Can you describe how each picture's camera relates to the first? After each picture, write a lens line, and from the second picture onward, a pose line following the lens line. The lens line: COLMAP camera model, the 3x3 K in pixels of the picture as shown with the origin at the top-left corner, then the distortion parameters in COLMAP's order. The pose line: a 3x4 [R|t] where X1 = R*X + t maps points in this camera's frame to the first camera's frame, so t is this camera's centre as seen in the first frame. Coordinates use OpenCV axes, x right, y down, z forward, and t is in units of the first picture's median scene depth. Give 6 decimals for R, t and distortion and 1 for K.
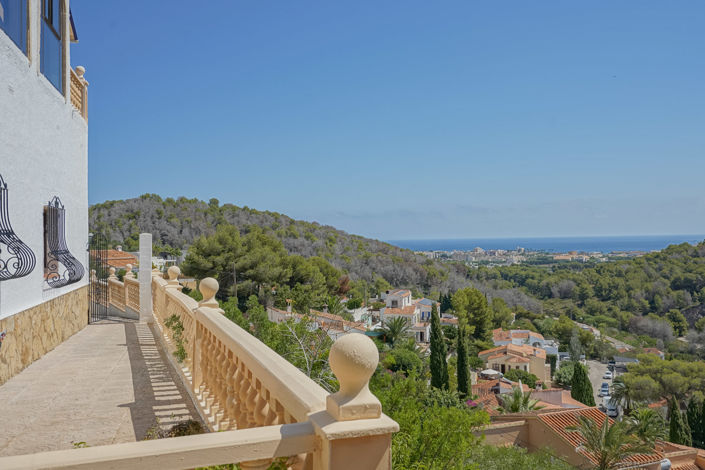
lens RADIAL K [[562.7, 0, 353.2], [0, 562.7, 235.9], [0, 0, 1]] dist [0.004669, 0.000645]
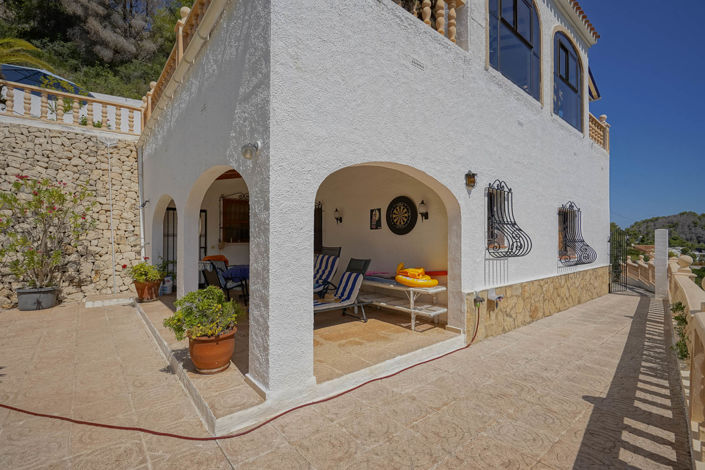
lens RADIAL K [[317.3, 0, 353.0], [0, 317.3, 235.6], [0, 0, 1]] dist [-0.001565, -0.001428]
pose [[0.423026, 0.003985, -0.906109, -0.045010], [0.002854, 0.999980, 0.005730, 0.011407], [0.906113, -0.005010, 0.423006, 0.201045]]
